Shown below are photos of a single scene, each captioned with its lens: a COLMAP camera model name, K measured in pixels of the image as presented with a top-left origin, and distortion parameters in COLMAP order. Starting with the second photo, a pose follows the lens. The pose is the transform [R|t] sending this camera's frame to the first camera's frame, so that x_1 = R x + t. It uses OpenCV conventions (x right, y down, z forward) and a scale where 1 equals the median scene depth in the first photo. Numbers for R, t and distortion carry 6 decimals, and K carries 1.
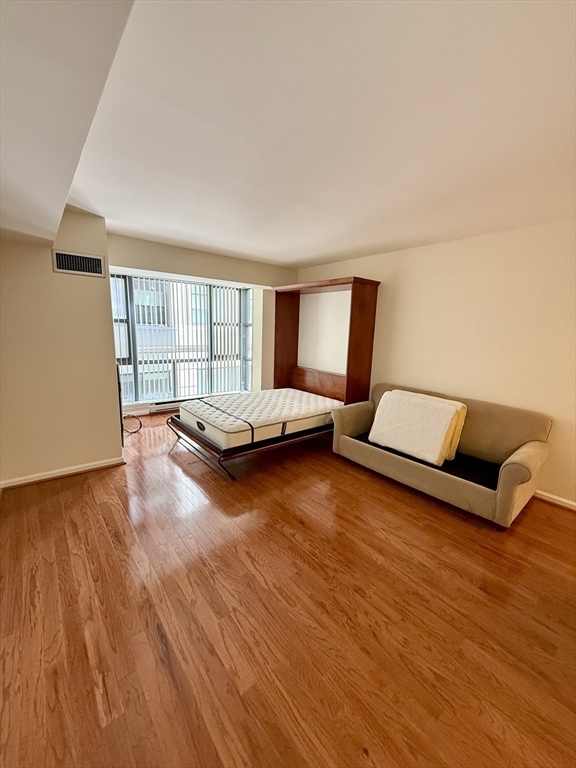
lens RADIAL K [[306.6, 0, 288.0], [0, 306.6, 384.0], [0, 0, 1]] dist [0.000265, -0.000288]
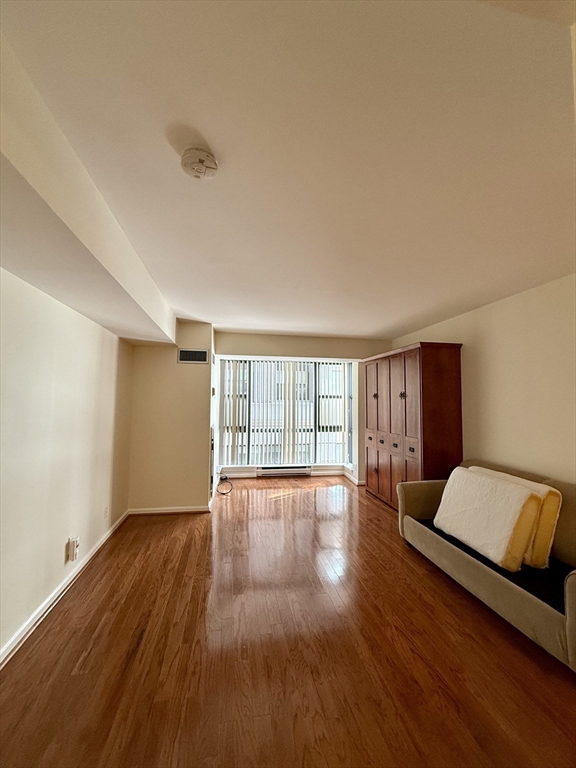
lens RADIAL K [[320.9, 0, 288.0], [0, 320.9, 384.0], [0, 0, 1]] dist [0.000736, -0.000001]
pose [[0.874207, -0.049353, -0.483039, 0.518609], [-0.068541, 0.972317, -0.223388, 0.047165], [0.480692, 0.228395, 0.846623, -0.030920]]
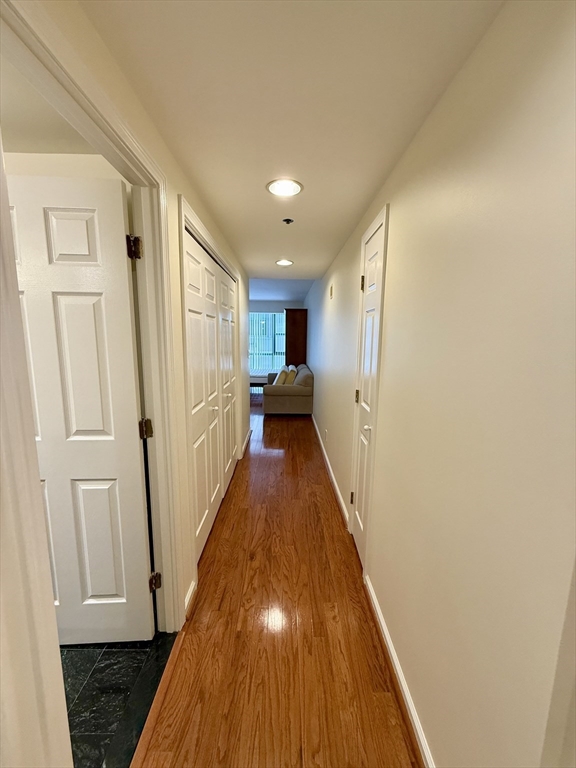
lens RADIAL K [[306.6, 0, 288.0], [0, 306.6, 384.0], [0, 0, 1]] dist [0.000265, -0.000288]
pose [[0.769780, 0.078759, -0.633431, 2.389937], [-0.109222, 0.993975, -0.009145, 0.239987], [0.628895, 0.076224, 0.773745, -0.764681]]
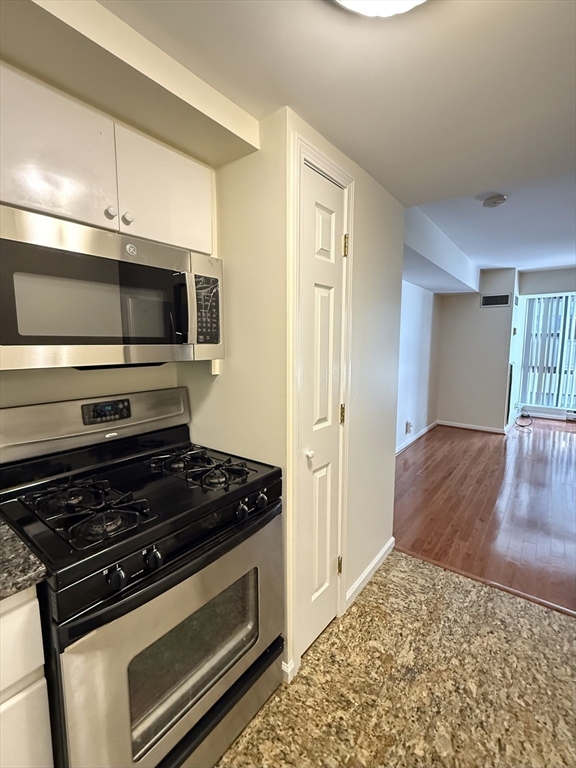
lens RADIAL K [[344.2, 0, 288.0], [0, 344.2, 384.0], [0, 0, 1]] dist [-0.004792, -0.000472]
pose [[0.219524, 0.085440, -0.971859, 1.088155], [-0.167375, 0.984687, 0.048761, 0.172013], [0.961142, 0.151961, 0.230463, -0.503714]]
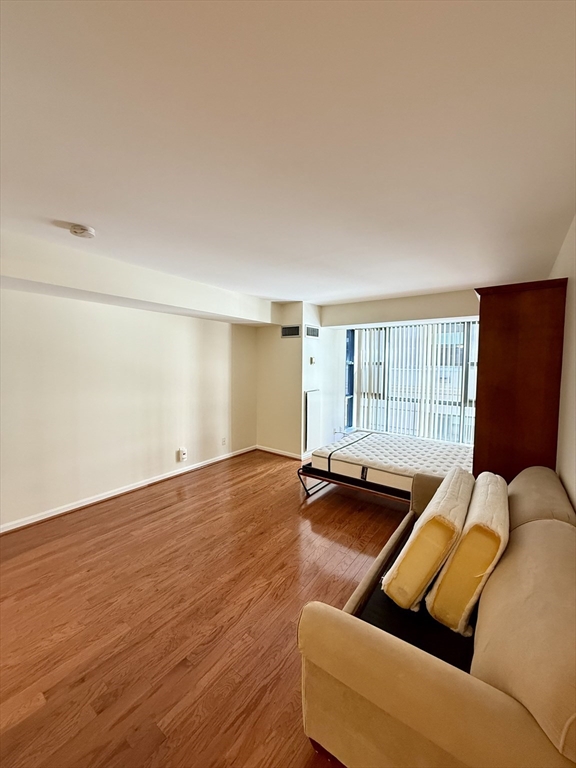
lens RADIAL K [[306.6, 0, 288.0], [0, 306.6, 384.0], [0, 0, 1]] dist [0.000265, -0.000288]
pose [[0.245608, 0.036682, -0.968675, 1.201292], [-0.176143, 0.984337, -0.007386, -0.106585], [0.953232, 0.172440, 0.248222, 0.746380]]
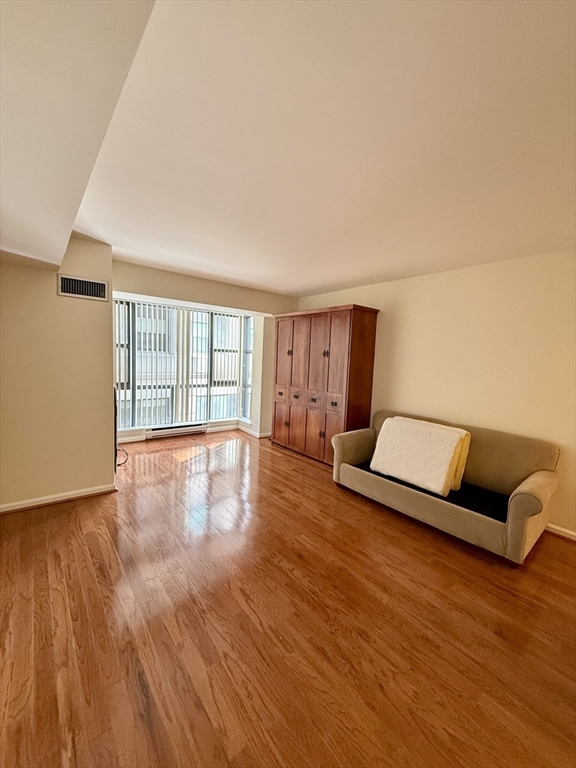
lens RADIAL K [[307.6, 0, 288.0], [0, 307.6, 384.0], [0, 0, 1]] dist [-0.000886, 0.000428]
pose [[0.999948, 0.010195, 0.000841, 0.000479], [-0.010071, 0.995510, -0.094115, 0.016948], [-0.001797, 0.094101, 0.995561, 0.016157]]
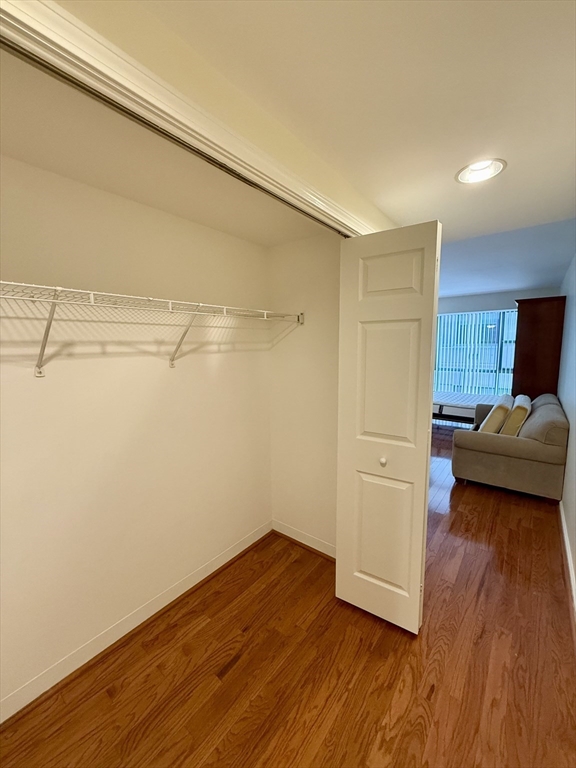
lens RADIAL K [[307.6, 0, 288.0], [0, 307.6, 384.0], [0, 0, 1]] dist [-0.000886, 0.000428]
pose [[0.199347, 0.091008, -0.975694, 1.946967], [-0.161874, 0.985057, 0.058809, 0.079323], [0.966467, 0.146216, 0.211100, -0.117037]]
